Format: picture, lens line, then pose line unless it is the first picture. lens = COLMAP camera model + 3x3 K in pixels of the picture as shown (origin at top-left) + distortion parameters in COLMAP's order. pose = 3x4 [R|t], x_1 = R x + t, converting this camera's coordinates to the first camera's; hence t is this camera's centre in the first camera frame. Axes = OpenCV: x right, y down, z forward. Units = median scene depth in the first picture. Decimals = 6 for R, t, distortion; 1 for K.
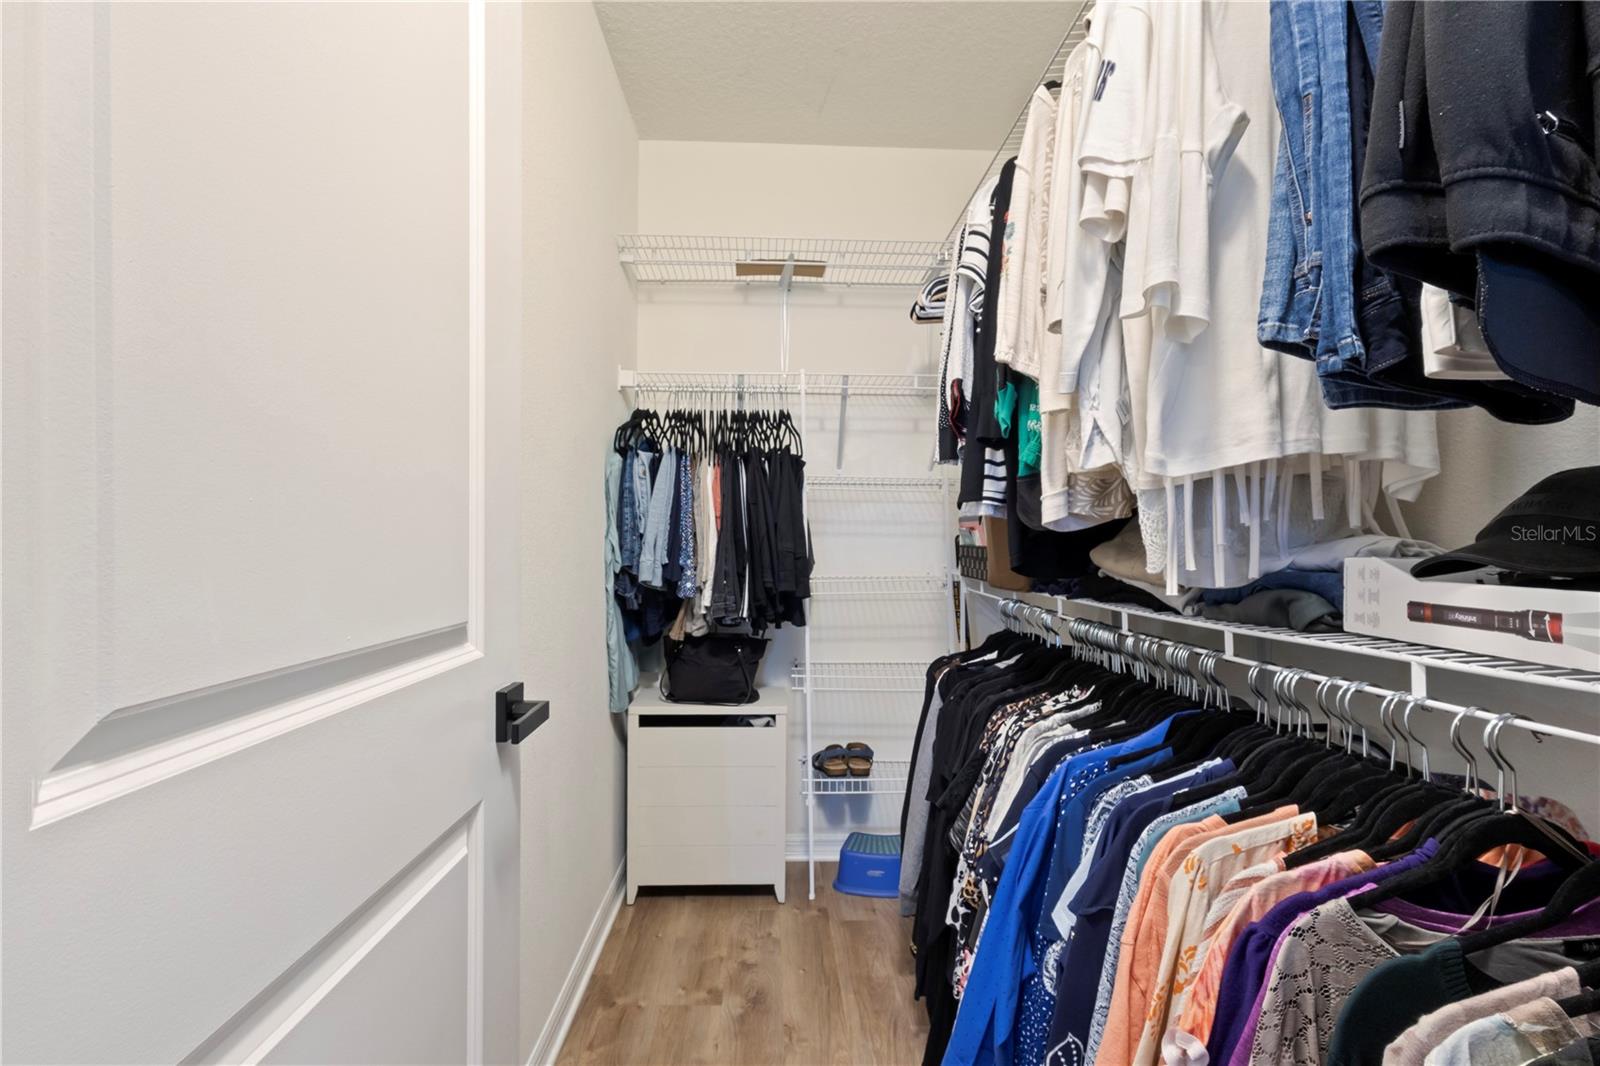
lens RADIAL K [[744.9, 0, 792.9], [0, 744.9, 541.2], [0, 0, 1]] dist [0.000464, 0.000095]
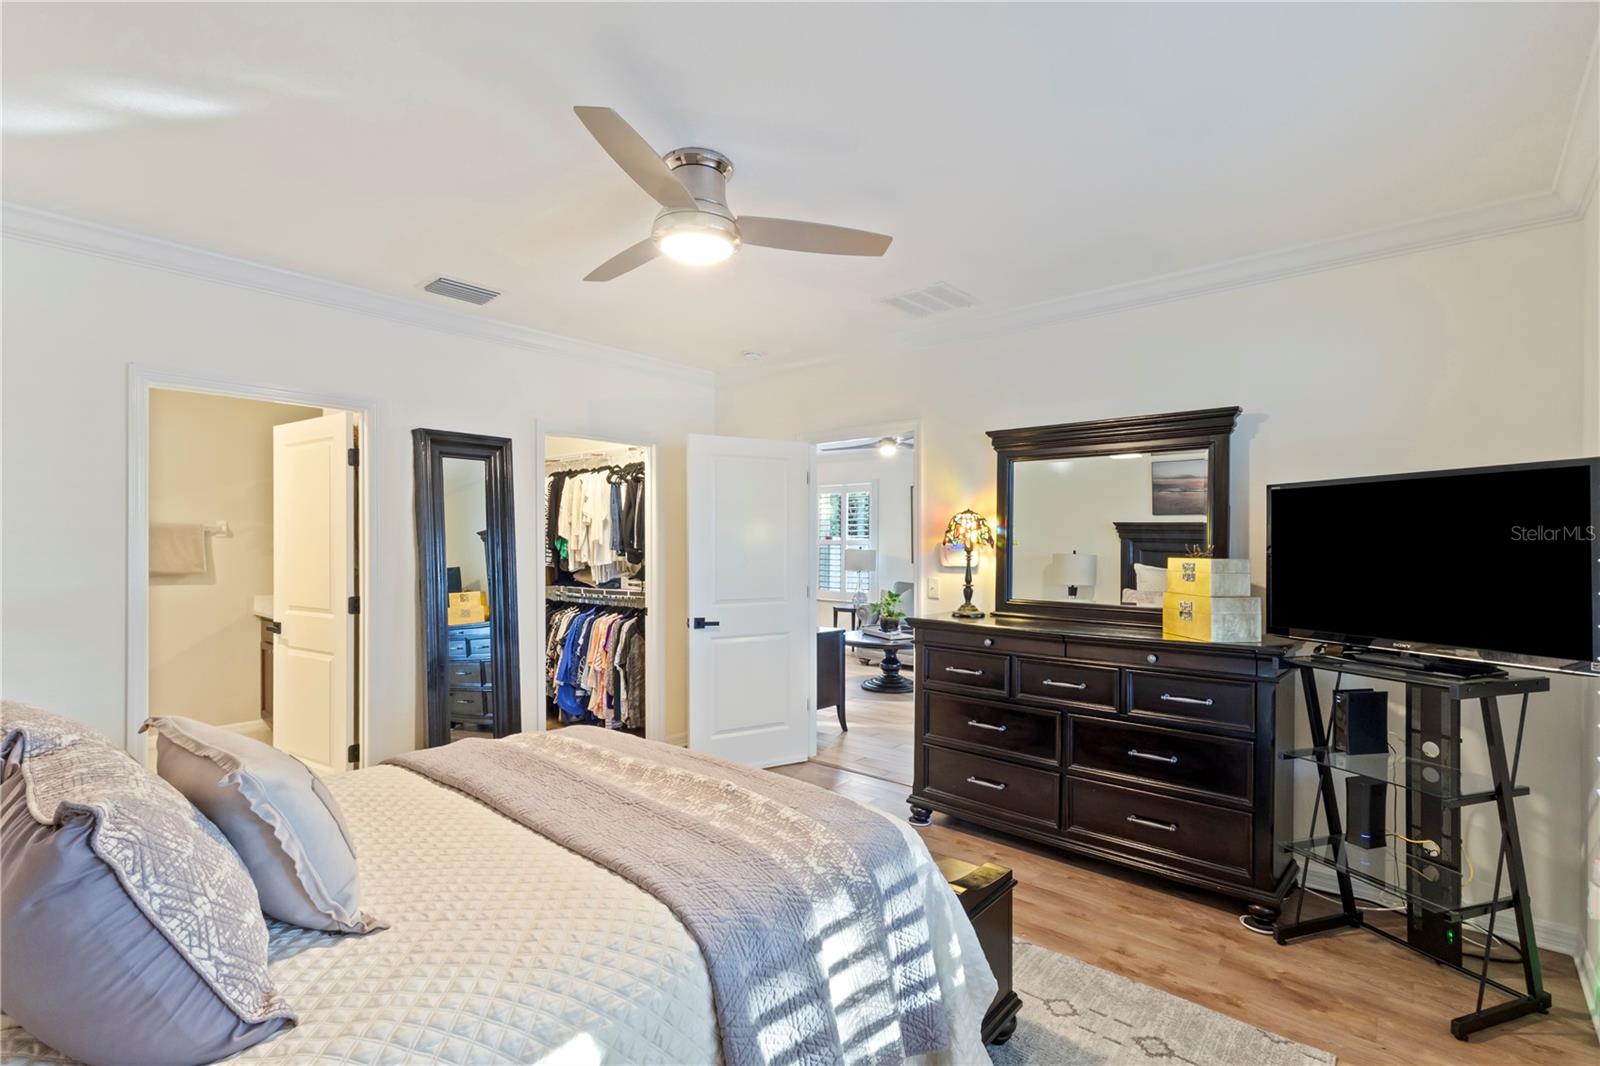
lens RADIAL K [[744.9, 0, 799.1], [0, 744.9, 542.8], [0, 0, 1]] dist [0.000464, 0.000095]
pose [[0.680199, -0.016039, 0.732852, -2.671597], [0.007356, 0.999860, 0.015055, -0.327014], [-0.732991, -0.004849, 0.680221, -4.114473]]
